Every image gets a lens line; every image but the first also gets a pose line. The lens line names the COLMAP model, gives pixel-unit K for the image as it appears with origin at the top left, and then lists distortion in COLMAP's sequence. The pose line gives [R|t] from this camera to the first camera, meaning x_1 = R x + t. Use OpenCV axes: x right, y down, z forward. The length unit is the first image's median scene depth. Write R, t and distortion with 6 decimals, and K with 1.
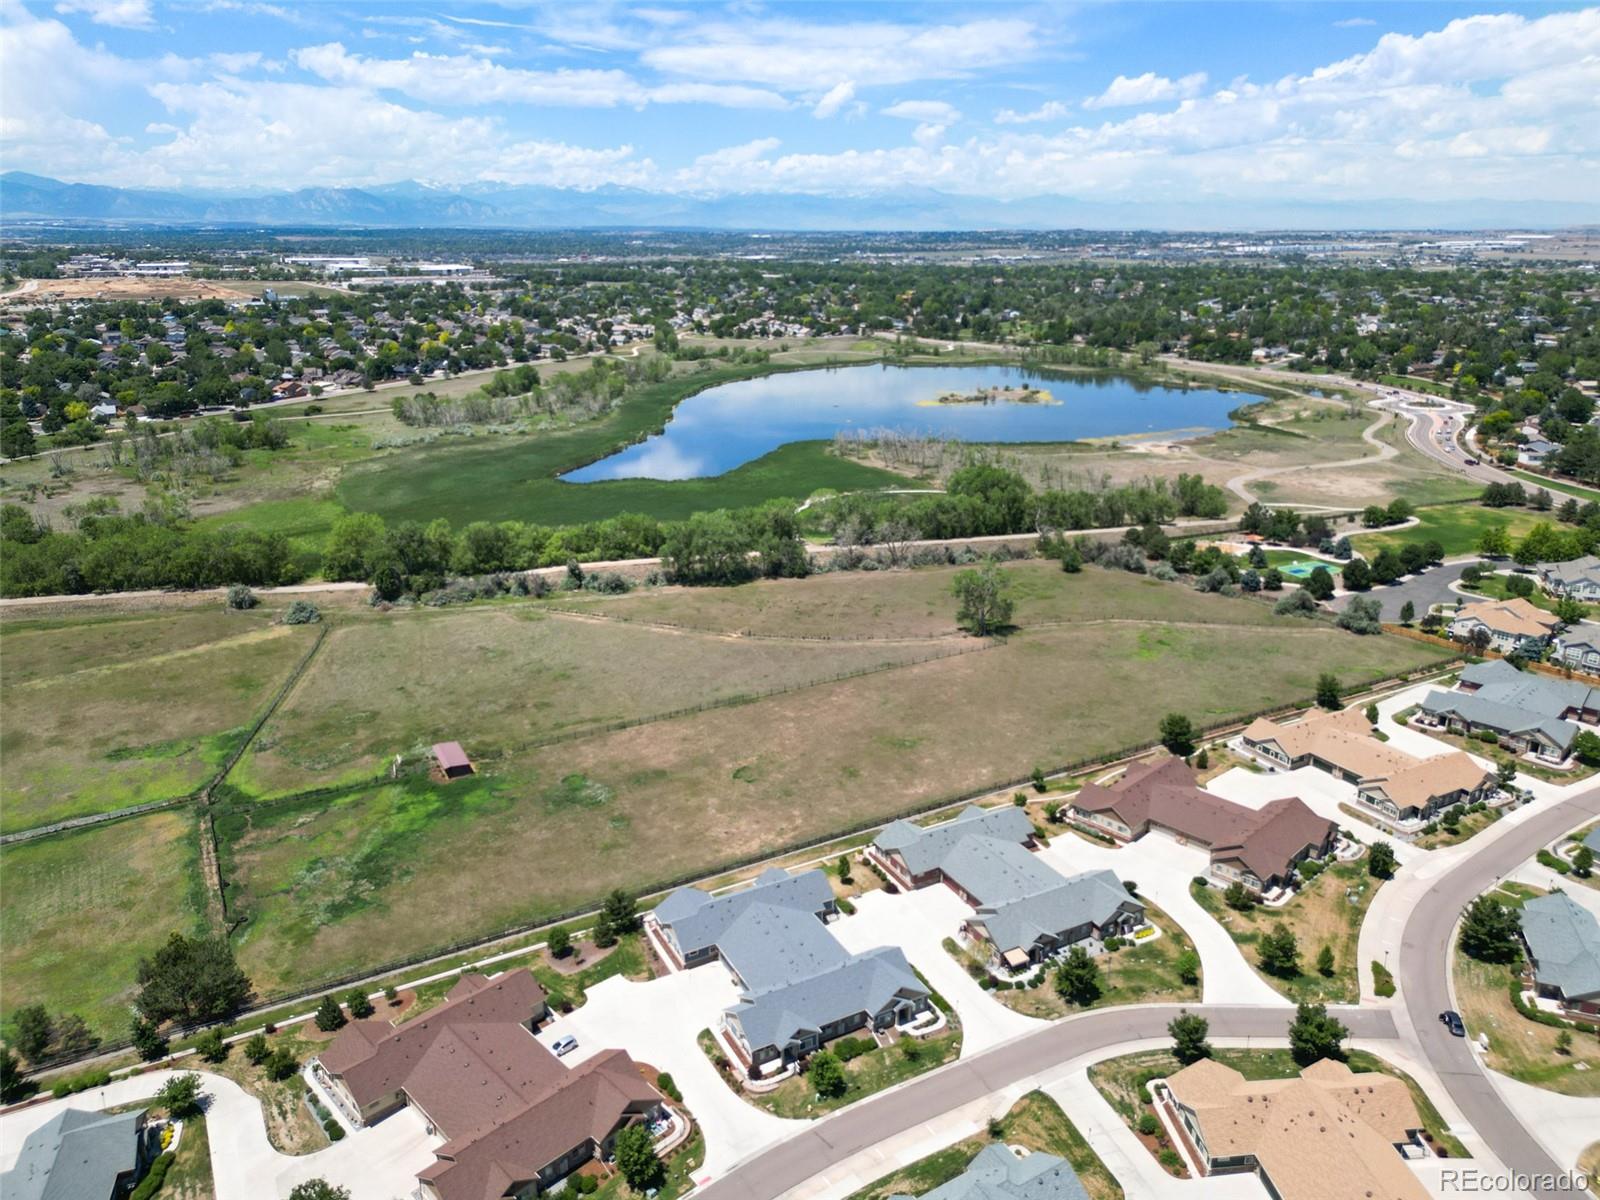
lens RADIAL K [[1148.6, 0, 811.3], [0, 1148.6, 598.3], [0, 0, 1]] dist [0.026918, -0.022342]
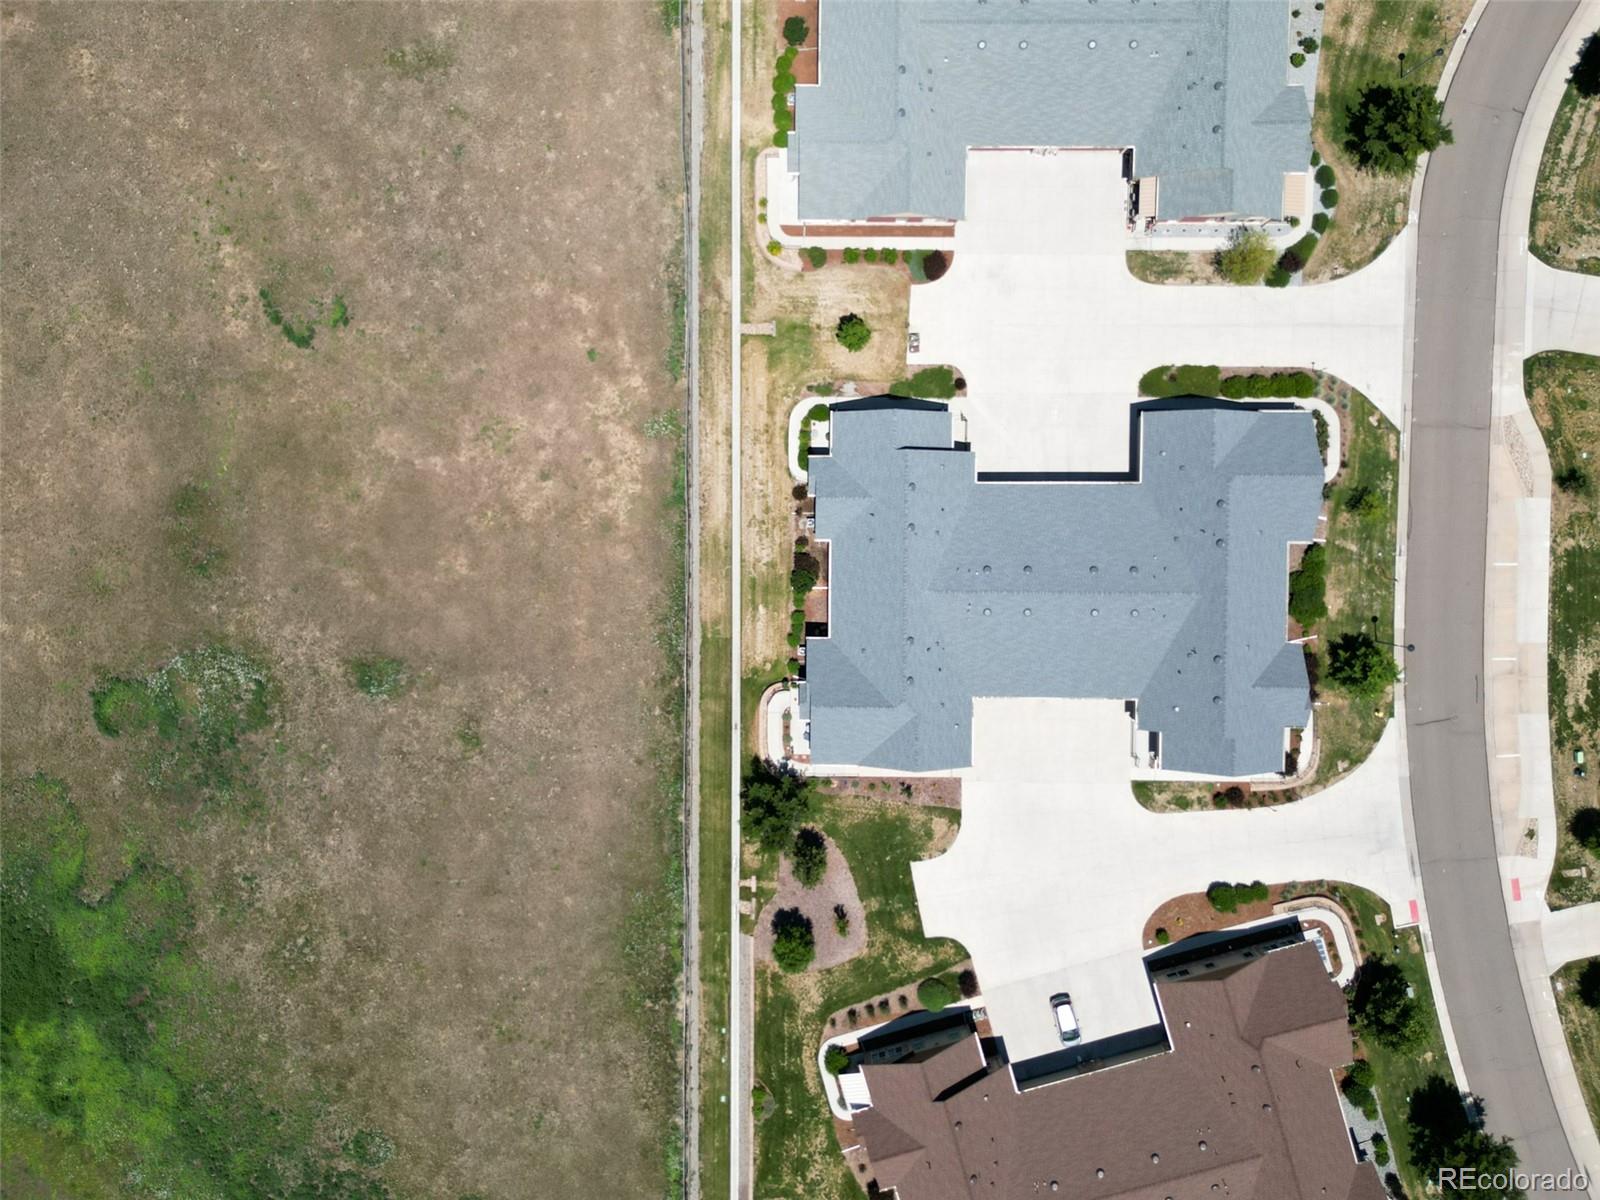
lens RADIAL K [[1169.1, 0, 803.4], [0, 1169.1, 596.0], [0, 0, 1]] dist [0.046518, -0.032748]
pose [[0.481100, -0.875965, -0.035050, -0.063896], [0.277816, 0.114418, 0.953796, -0.227299], [-0.831481, -0.468609, 0.298403, 0.957613]]
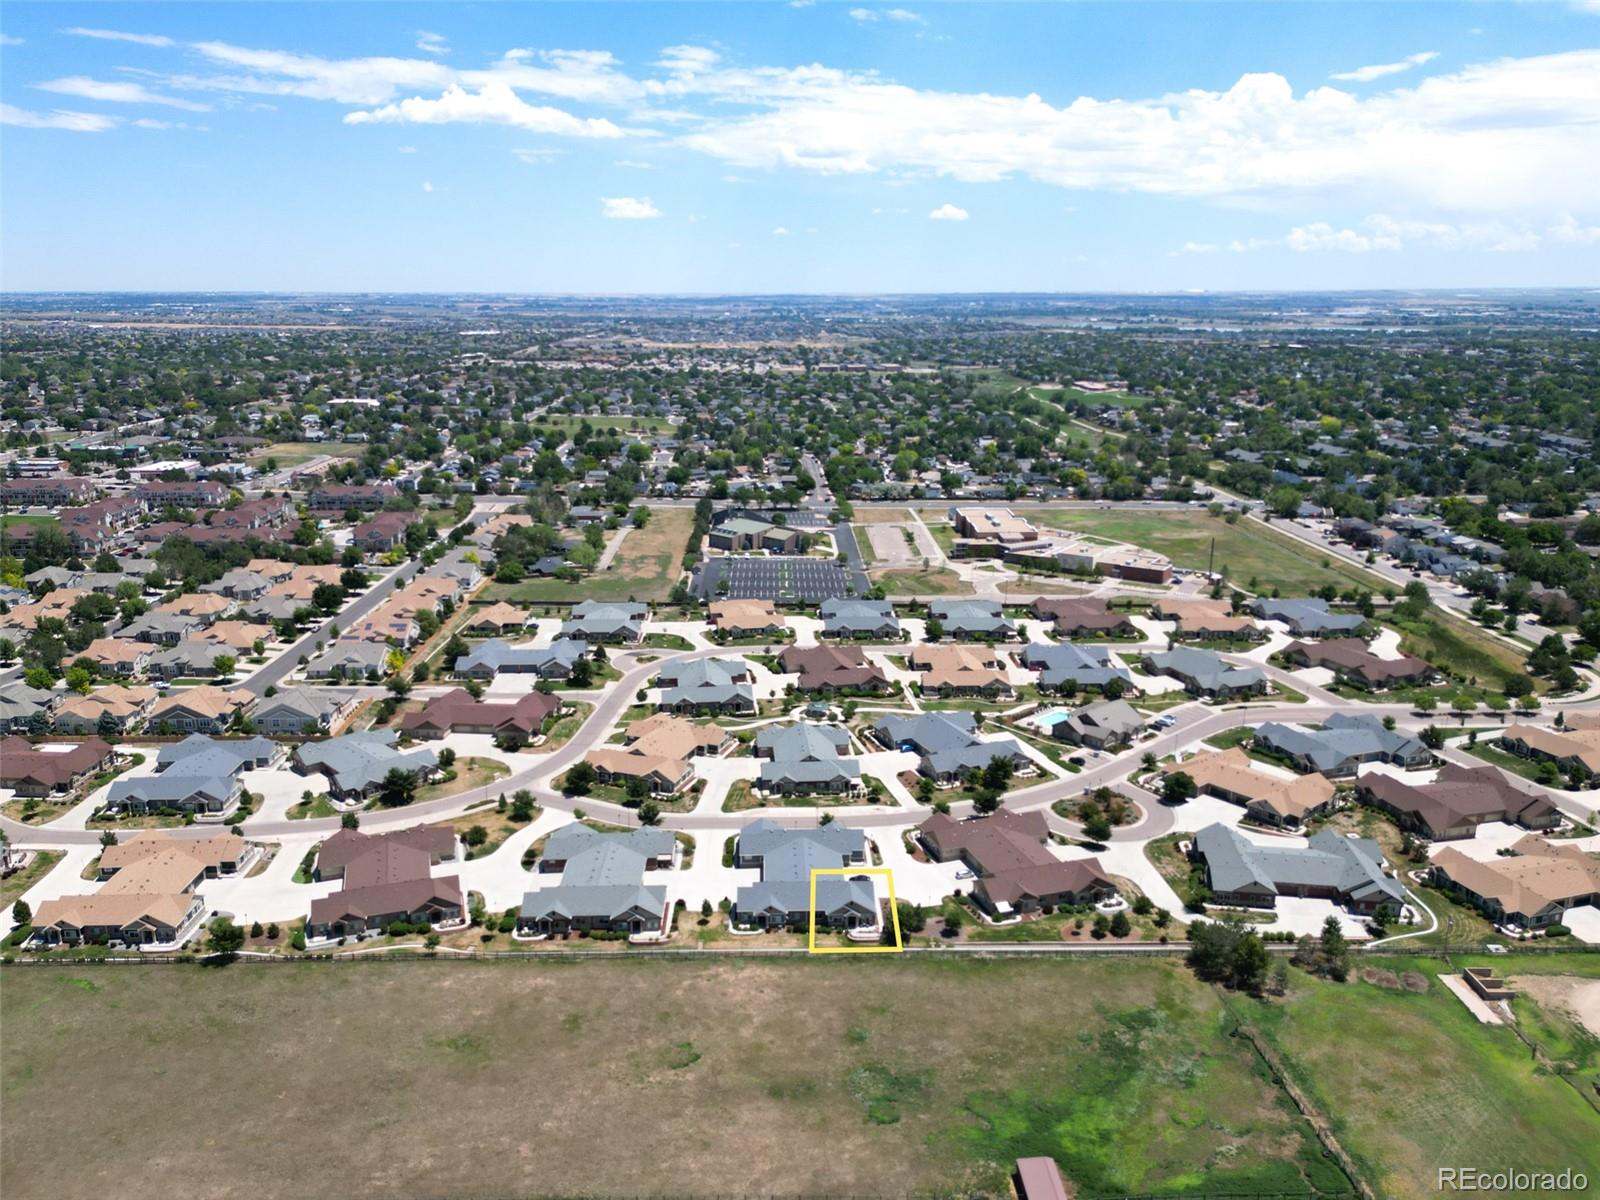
lens RADIAL K [[1169.1, 0, 808.5], [0, 1169.1, 600.4], [0, 0, 1]] dist [0.046518, -0.032748]
pose [[-0.896276, -0.113782, 0.428653, -0.618364], [0.134767, 0.850950, 0.507663, -0.713406], [-0.422525, 0.512774, -0.747352, 1.939048]]
